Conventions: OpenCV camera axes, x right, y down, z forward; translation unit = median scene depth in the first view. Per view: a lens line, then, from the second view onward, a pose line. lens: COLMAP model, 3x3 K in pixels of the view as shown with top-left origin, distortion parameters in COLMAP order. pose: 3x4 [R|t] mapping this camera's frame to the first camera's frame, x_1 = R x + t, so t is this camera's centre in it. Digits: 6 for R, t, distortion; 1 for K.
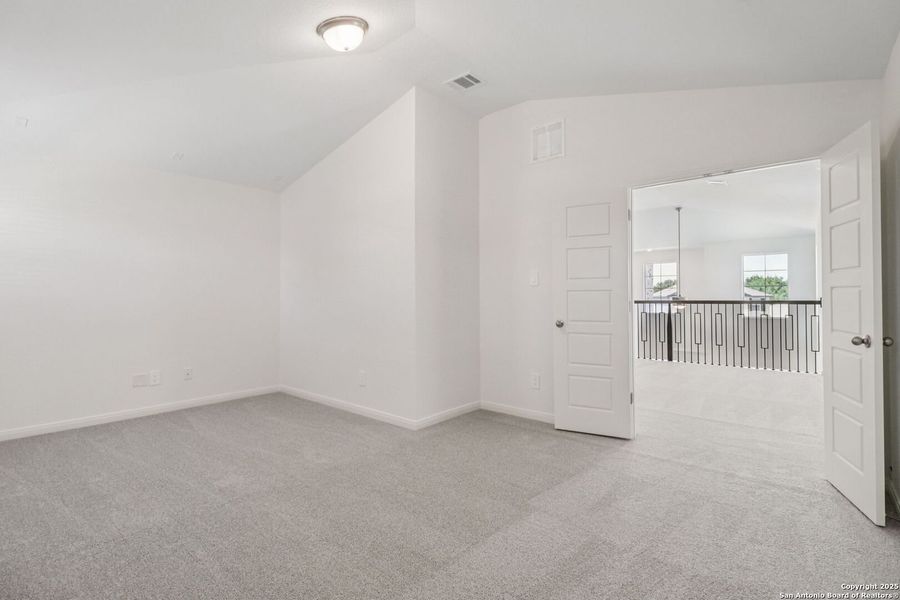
lens RADIAL K [[416.6, 0, 446.0], [0, 416.6, 294.0], [0, 0, 1]] dist [-0.001386, -0.014241]
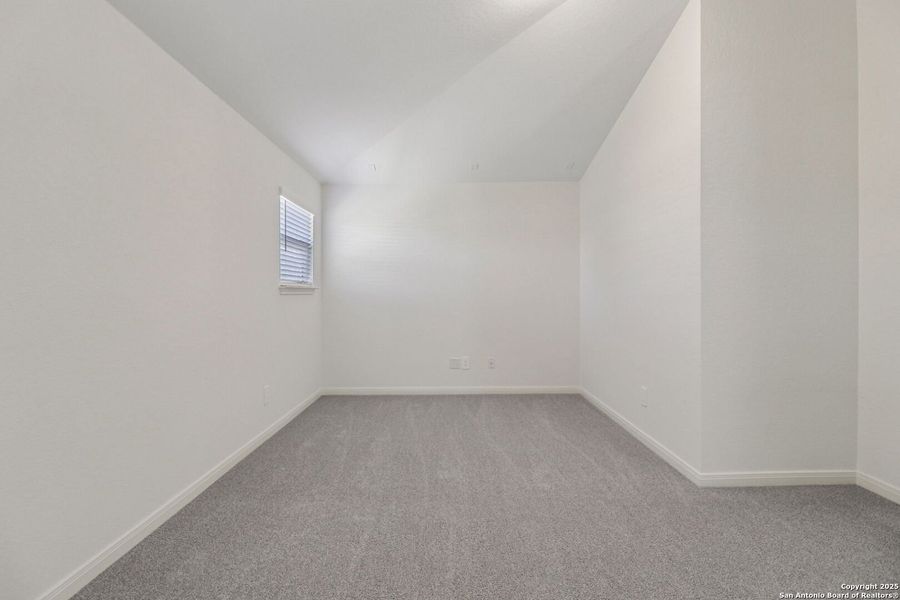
lens RADIAL K [[416.6, 0, 446.0], [0, 416.6, 294.0], [0, 0, 1]] dist [-0.001386, -0.014241]
pose [[0.641201, -0.004720, -0.767358, 0.158027], [0.010892, 0.999936, 0.002950, 0.006668], [0.767295, -0.010250, 0.641212, 0.223452]]
